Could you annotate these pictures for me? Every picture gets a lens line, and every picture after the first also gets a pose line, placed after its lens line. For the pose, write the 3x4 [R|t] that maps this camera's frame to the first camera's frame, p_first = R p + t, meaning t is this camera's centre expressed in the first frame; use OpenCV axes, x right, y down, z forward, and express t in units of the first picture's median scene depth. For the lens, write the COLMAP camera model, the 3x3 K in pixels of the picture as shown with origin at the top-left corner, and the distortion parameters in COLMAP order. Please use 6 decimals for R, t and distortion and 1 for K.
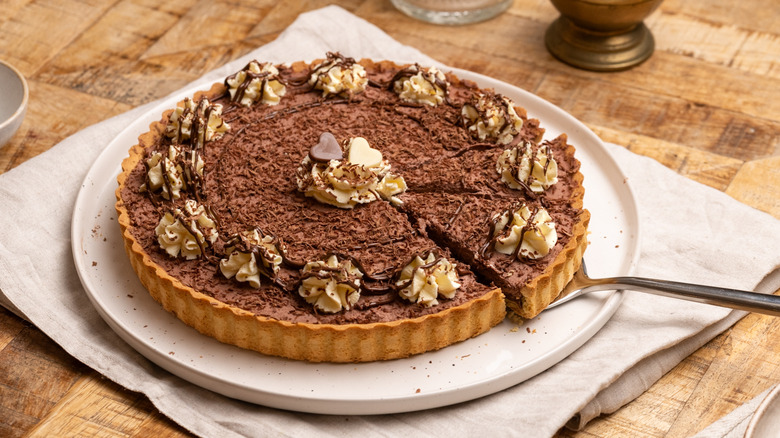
lens RADIAL K [[2322.7, 0, 390.0], [0, 2322.7, 219.0], [0, 0, 1]] dist [-0.051227, -0.741540]
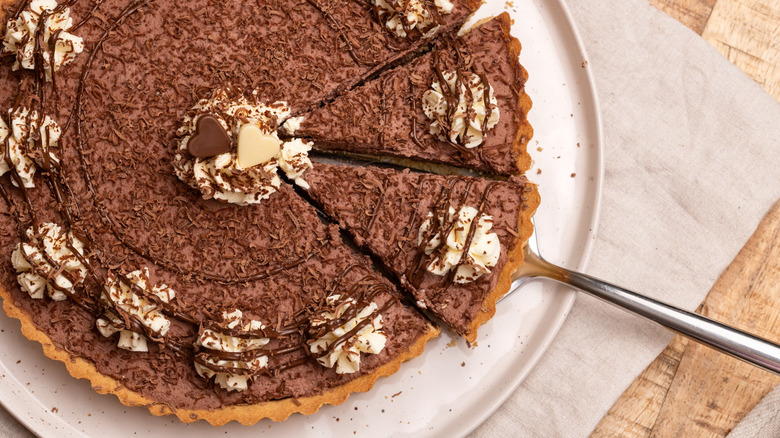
lens RADIAL K [[2322.7, 0, 390.0], [0, 2322.7, 219.0], [0, 0, 1]] dist [-0.051227, -0.741540]
pose [[0.998016, -0.062533, -0.007340, 0.038388], [0.051268, 0.739445, 0.671261, -0.535112], [-0.036548, -0.670306, 0.741184, 0.385651]]
